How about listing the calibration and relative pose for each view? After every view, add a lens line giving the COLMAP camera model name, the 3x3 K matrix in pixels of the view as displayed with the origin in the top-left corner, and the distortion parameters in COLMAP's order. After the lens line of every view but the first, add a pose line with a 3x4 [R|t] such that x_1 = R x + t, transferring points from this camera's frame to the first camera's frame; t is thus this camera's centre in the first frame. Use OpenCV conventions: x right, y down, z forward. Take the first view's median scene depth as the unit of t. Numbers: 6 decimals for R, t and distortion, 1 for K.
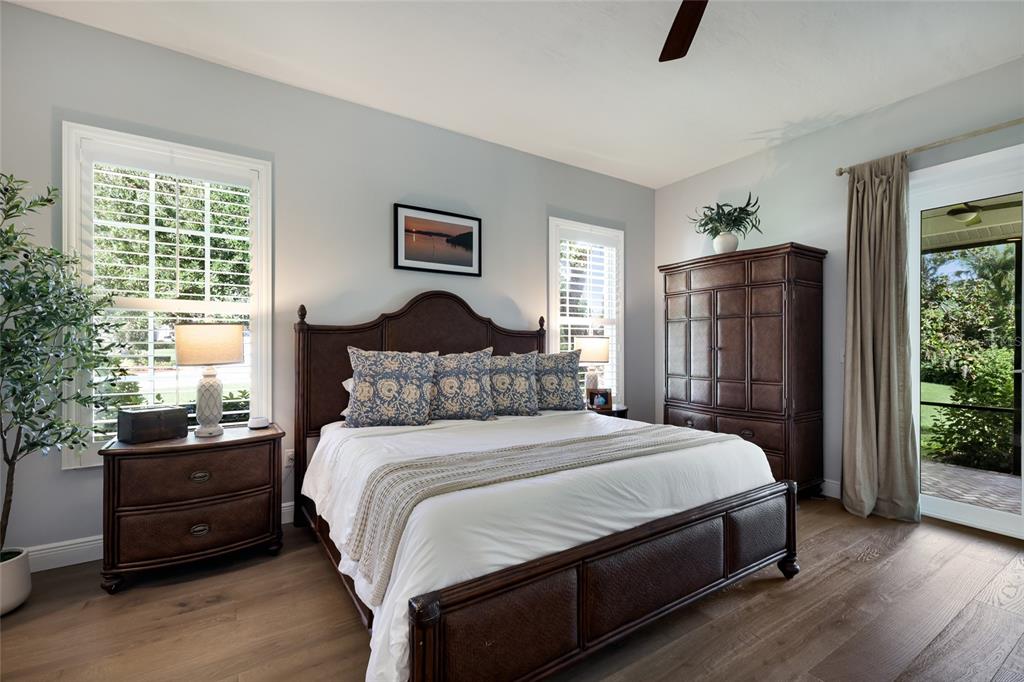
lens RADIAL K [[448.0, 0, 510.9], [0, 448.0, 344.2], [0, 0, 1]] dist [-0.000647, -0.000072]
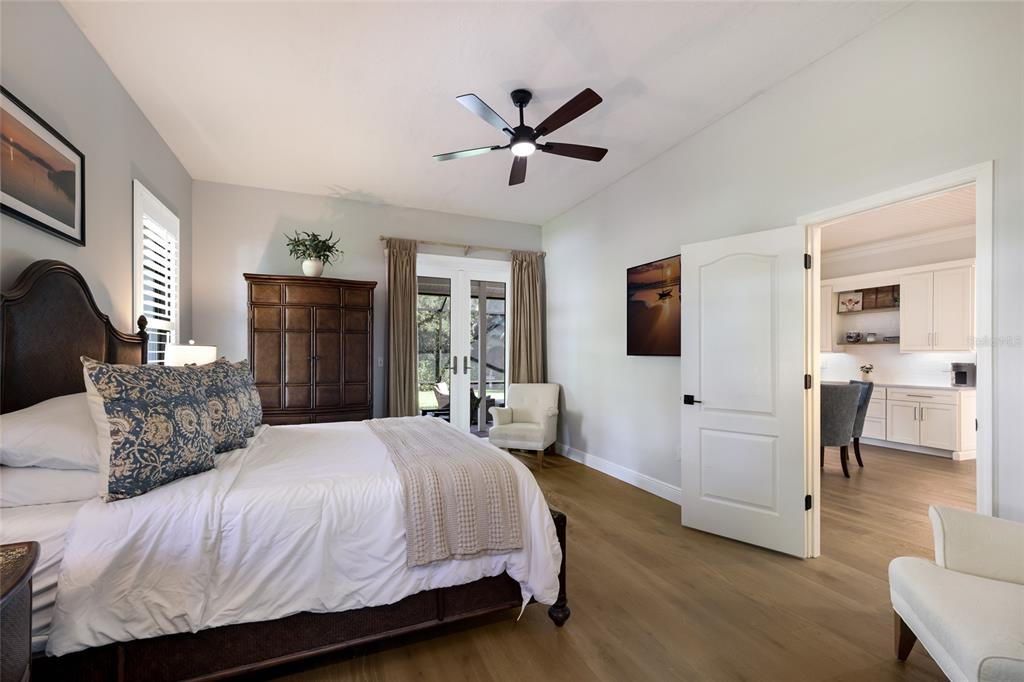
lens RADIAL K [[448.0, 0, 512.6], [0, 448.0, 342.3], [0, 0, 1]] dist [-0.000647, -0.000072]
pose [[0.175703, 0.029518, 0.984001, -0.588238], [-0.004930, 0.999564, -0.029104, 0.001423], [-0.984431, 0.000263, 0.175772, 0.291779]]
